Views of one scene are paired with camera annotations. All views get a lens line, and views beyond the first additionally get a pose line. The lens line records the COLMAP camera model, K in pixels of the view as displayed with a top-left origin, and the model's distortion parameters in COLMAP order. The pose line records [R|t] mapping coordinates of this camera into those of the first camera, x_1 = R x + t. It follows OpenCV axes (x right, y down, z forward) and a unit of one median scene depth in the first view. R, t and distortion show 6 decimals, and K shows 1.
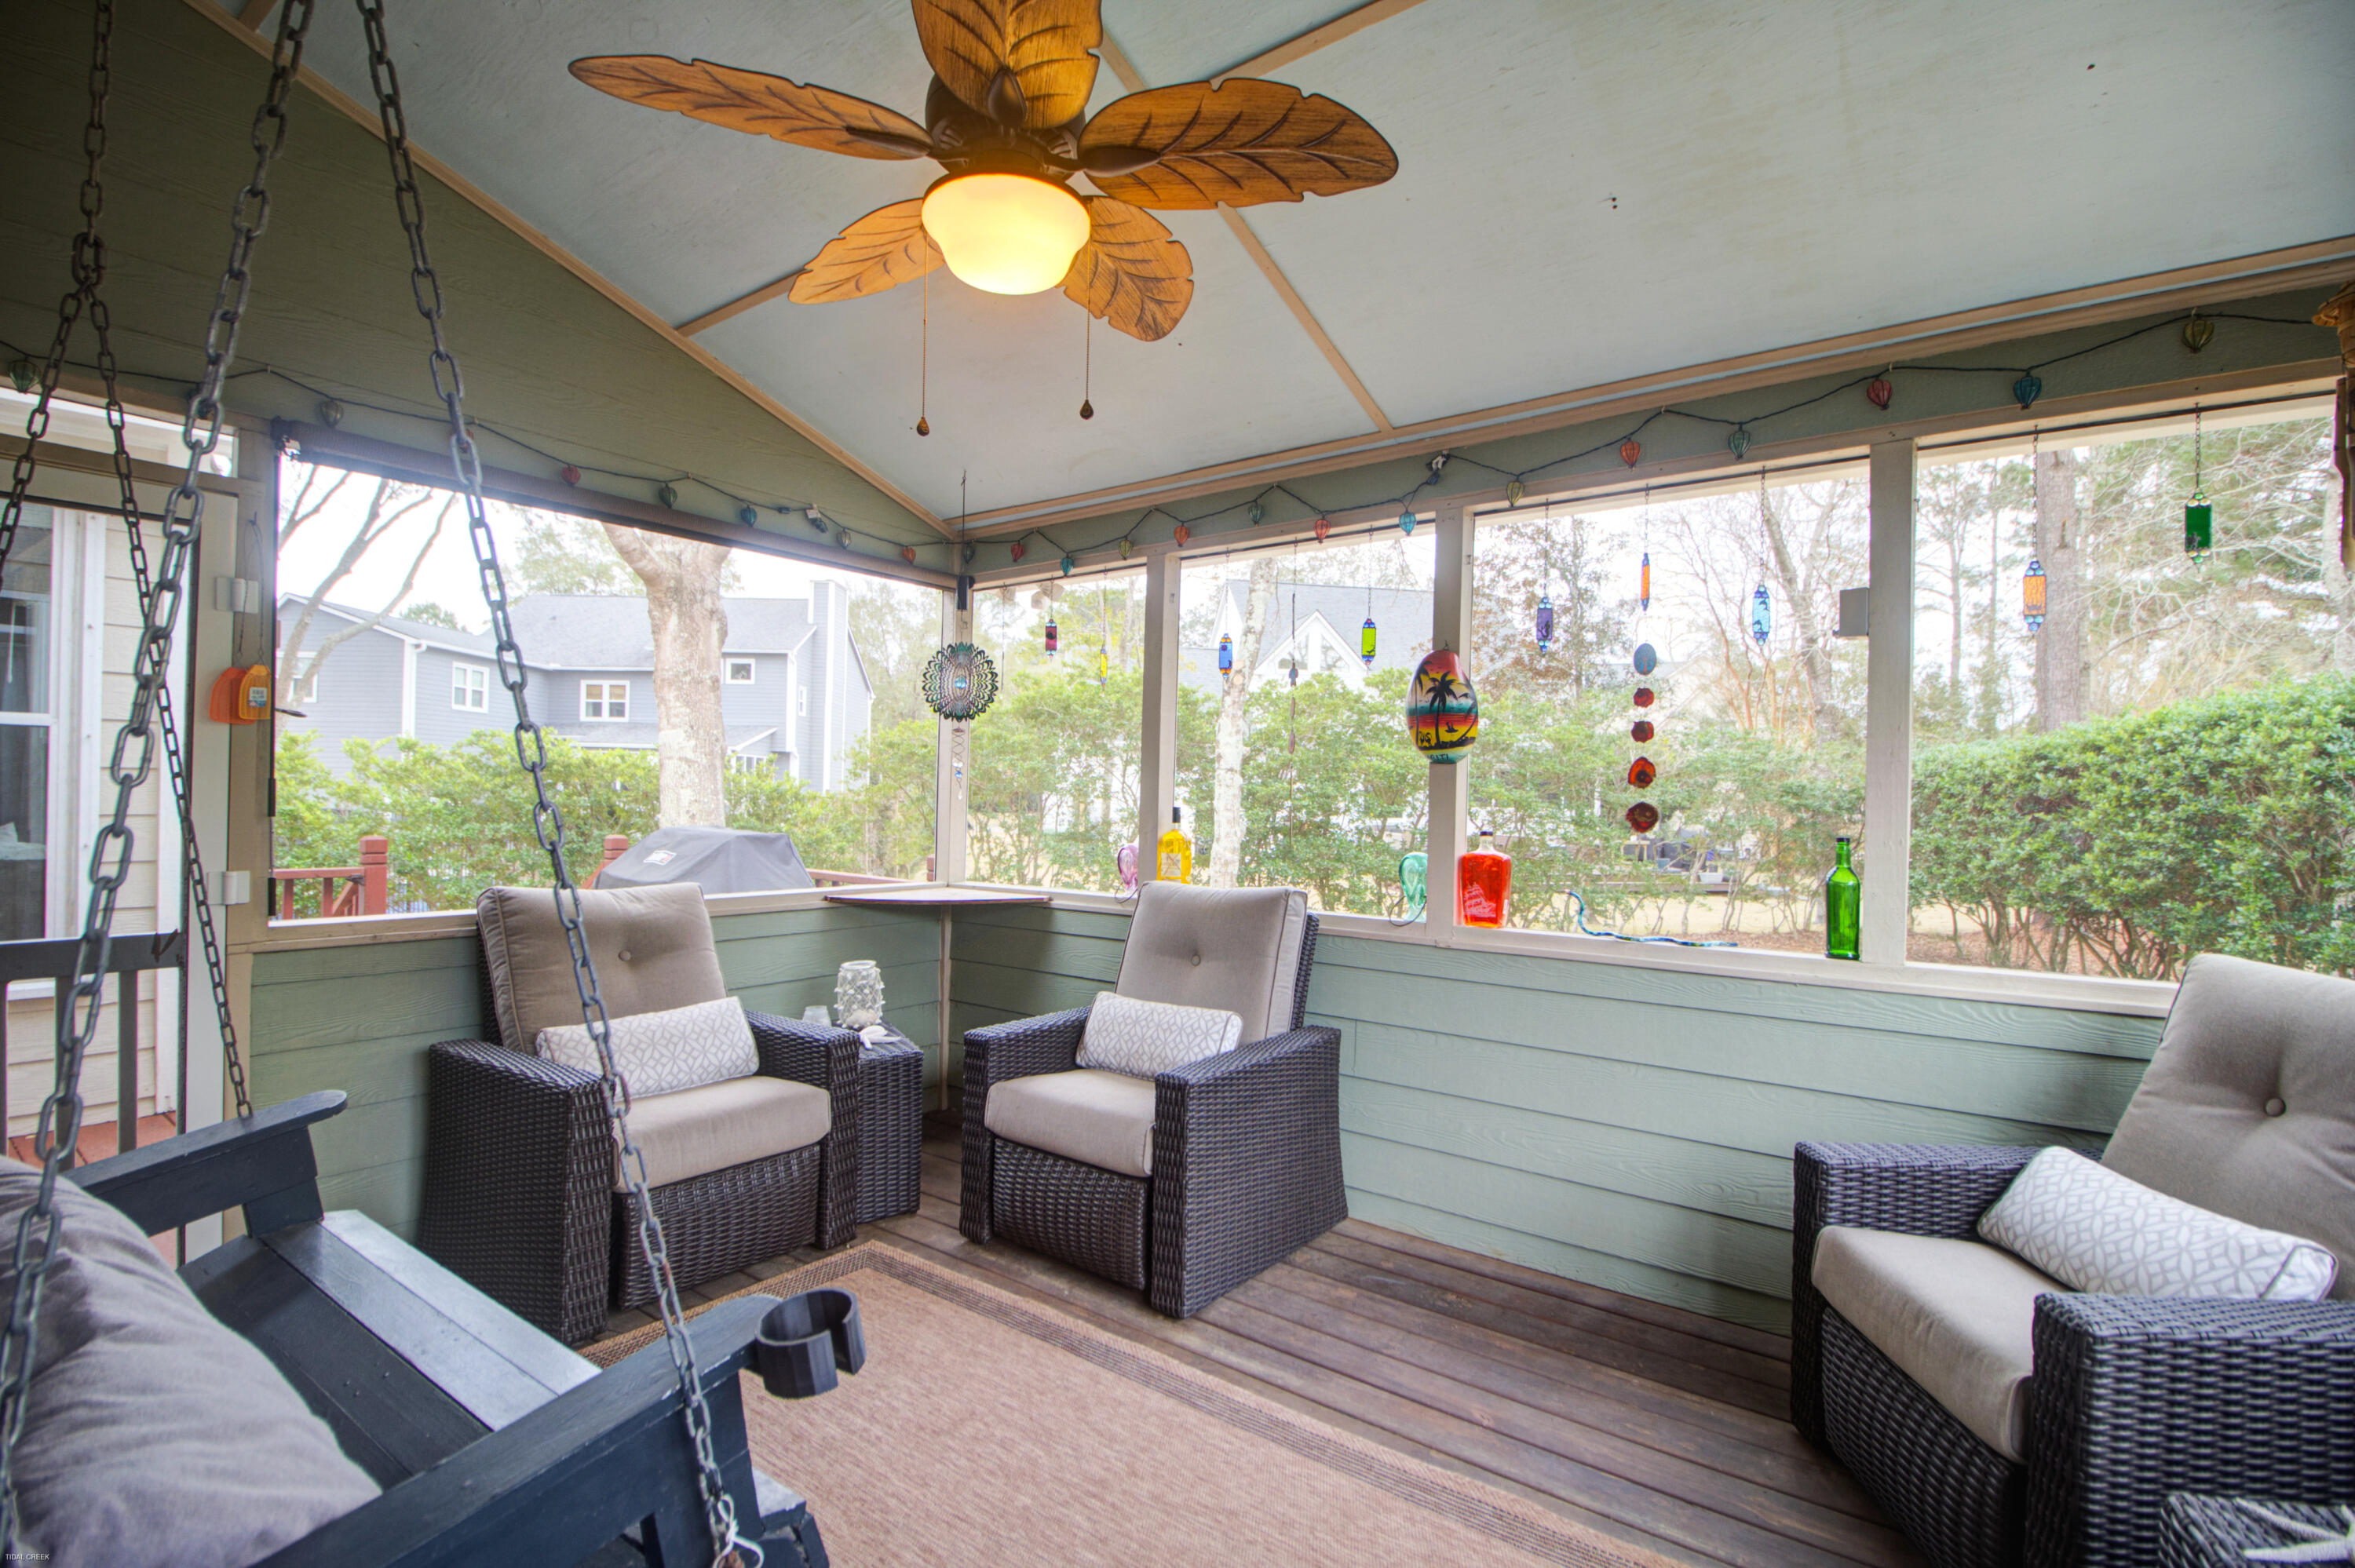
lens RADIAL K [[1078.1, 0, 1188.4], [0, 1078.1, 786.3], [0, 0, 1]] dist [-0.021075, -0.001858]
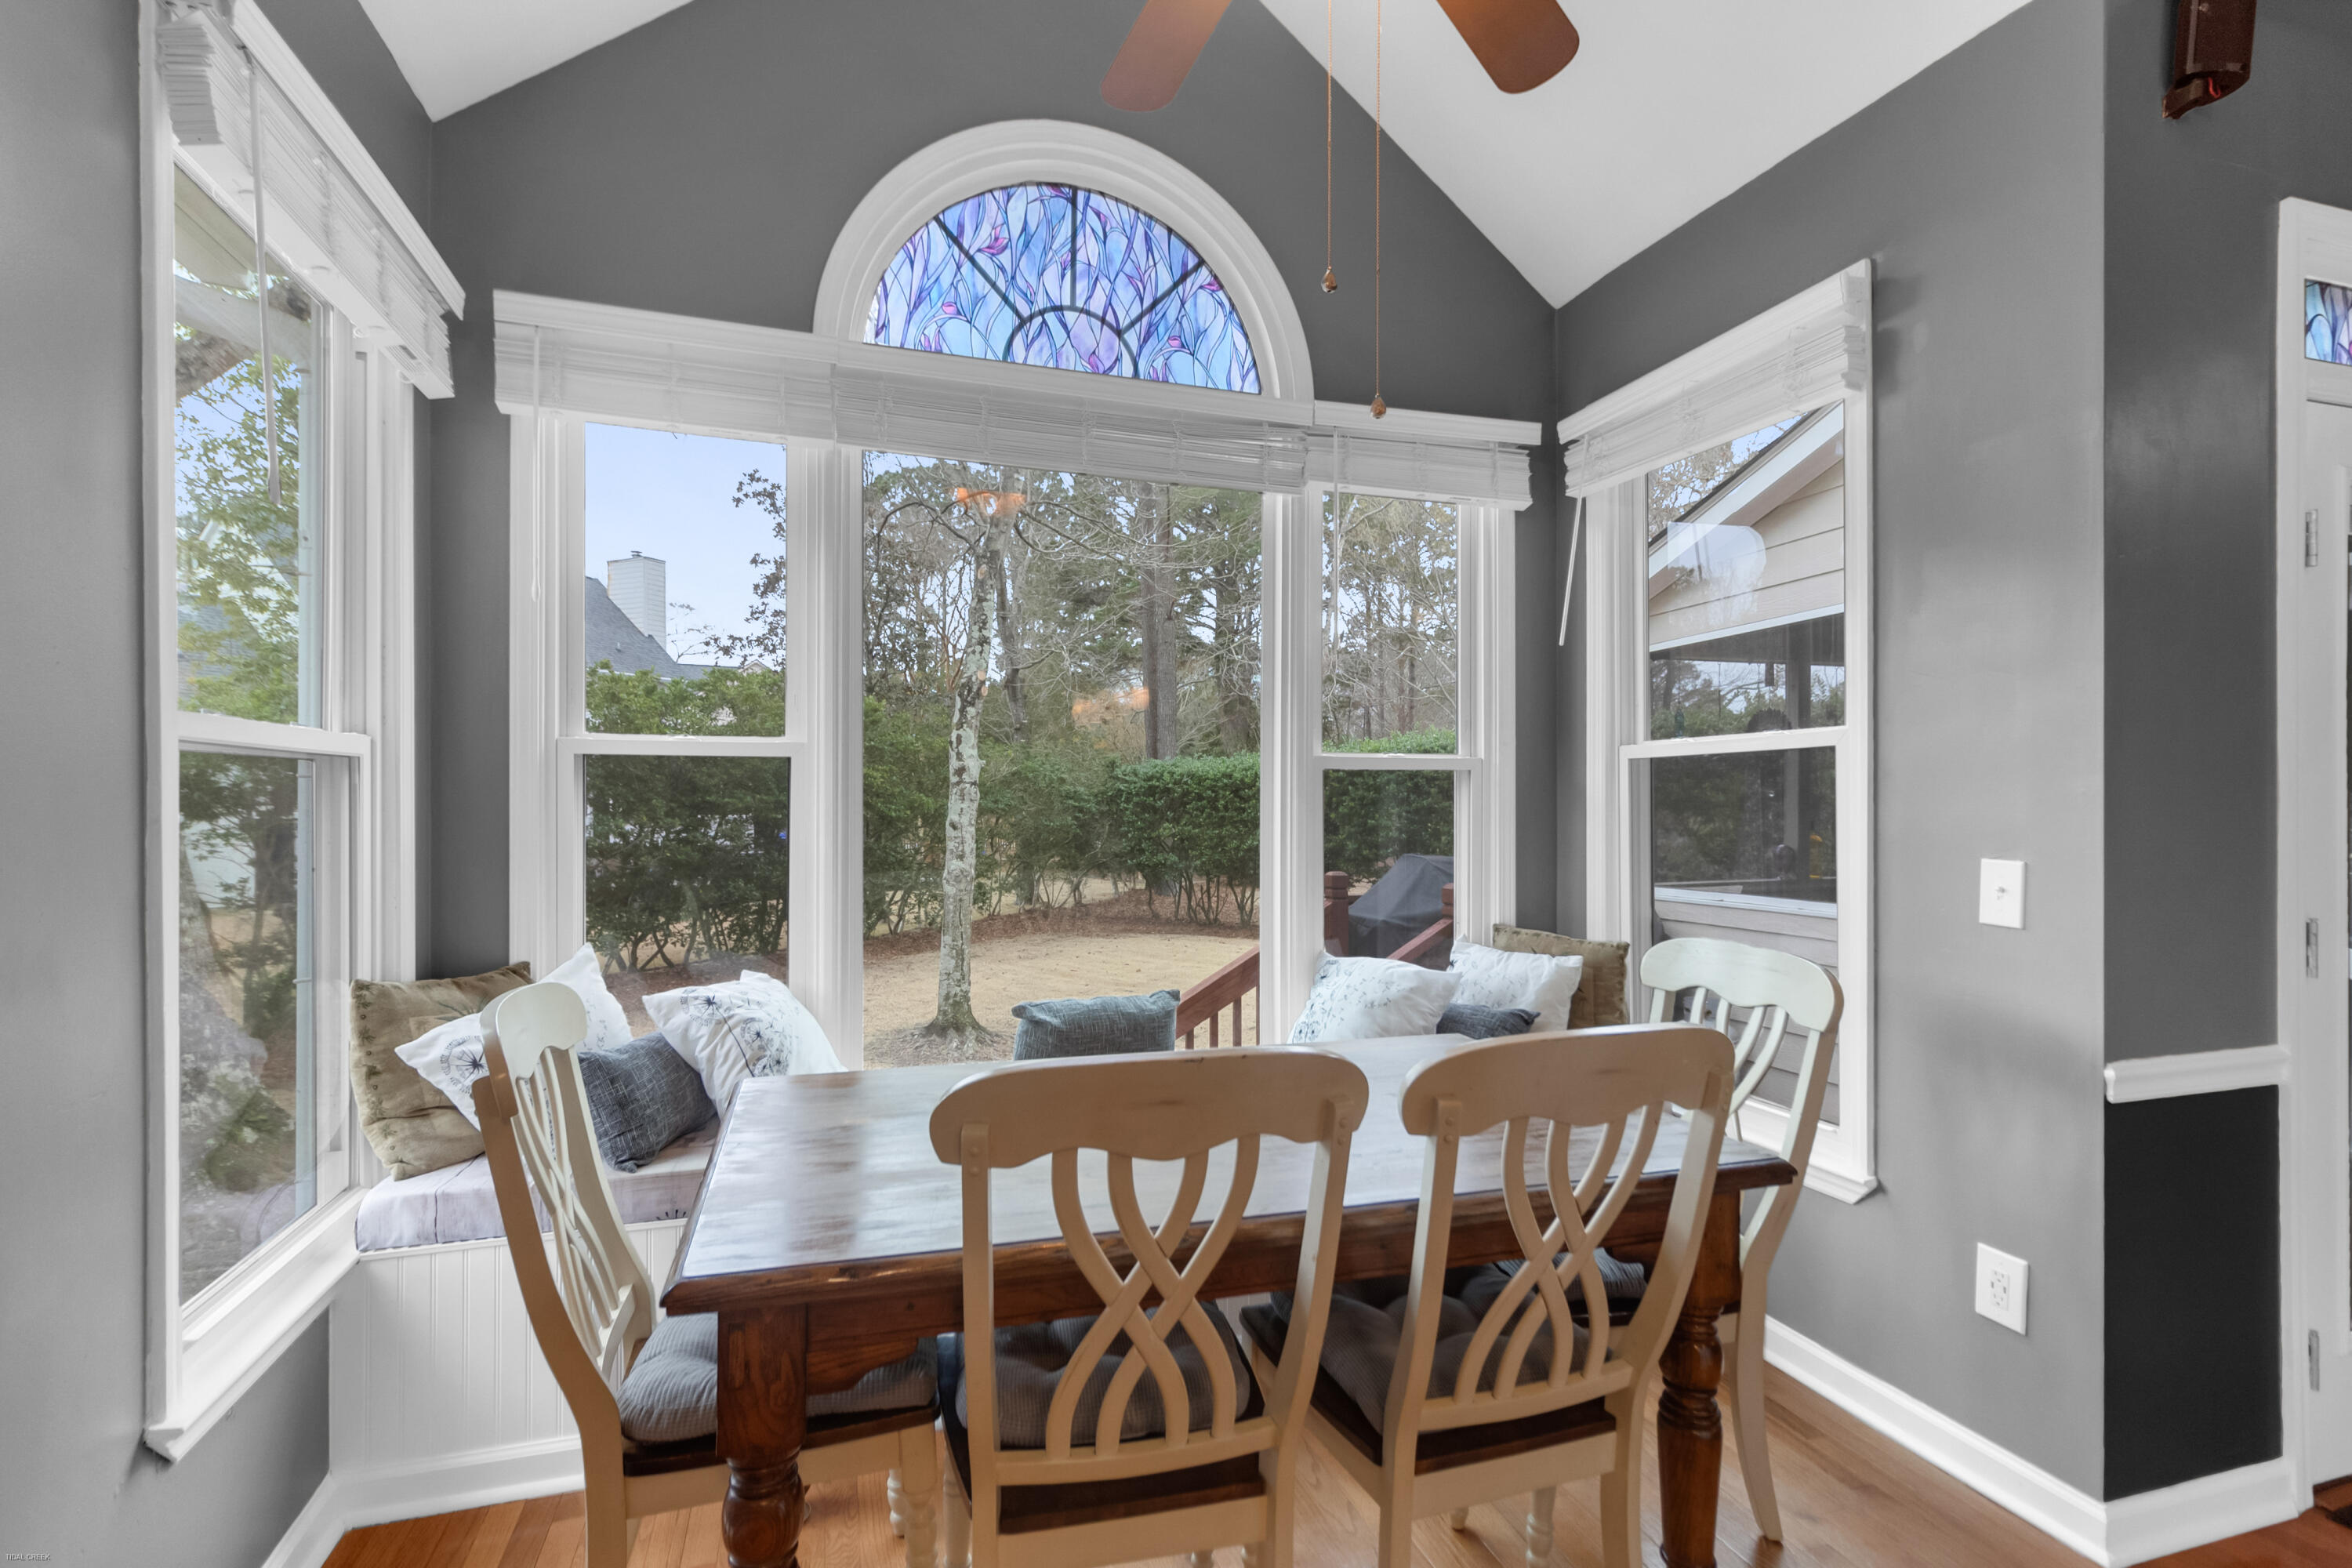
lens RADIAL K [[1089.5, 0, 1182.8], [0, 1089.5, 811.5], [0, 0, 1]] dist [-0.004857, 0.002680]
pose [[0.569405, -0.023399, 0.821724, -0.656272], [0.004824, 0.999673, 0.025124, -0.013564], [-0.822043, -0.010342, 0.569331, 0.287098]]
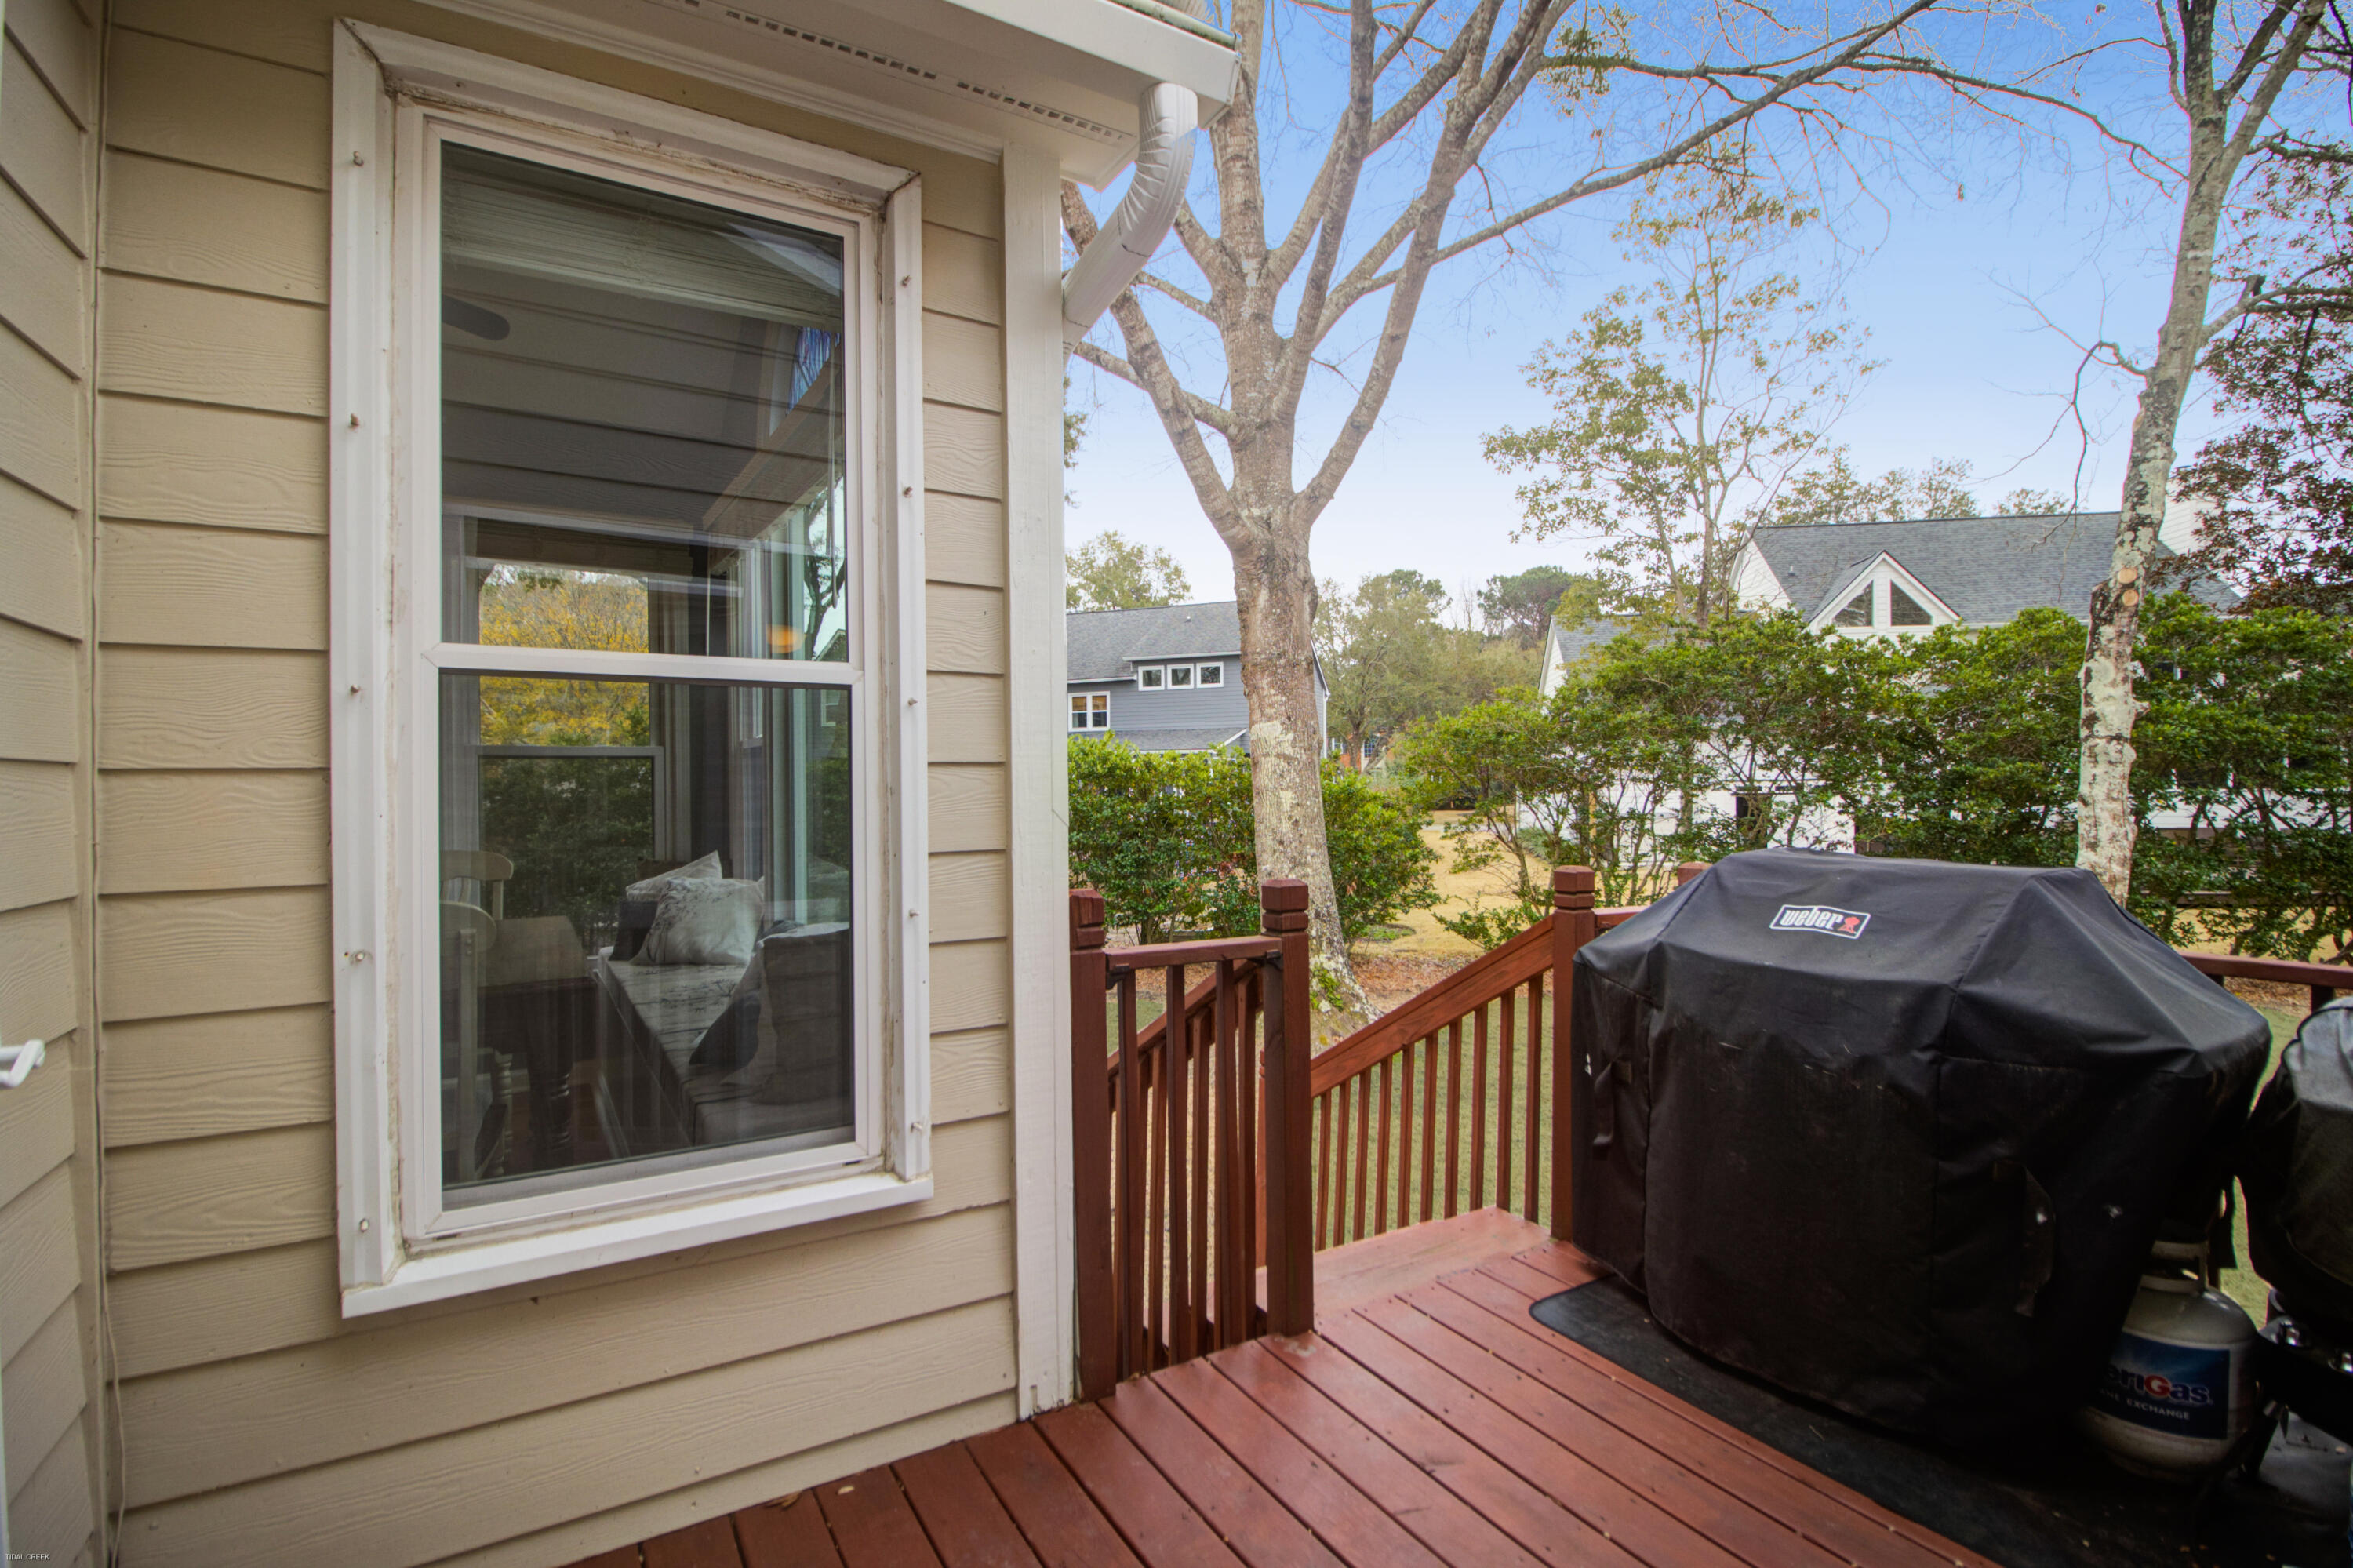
lens RADIAL K [[1077.4, 0, 1177.1], [0, 1077.4, 778.8], [0, 0, 1]] dist [-0.021075, -0.001858]
pose [[0.926832, -0.032310, -0.374083, -0.249016], [0.030380, 0.999477, -0.011057, -0.000140], [0.374245, -0.001117, 0.927329, 0.190759]]
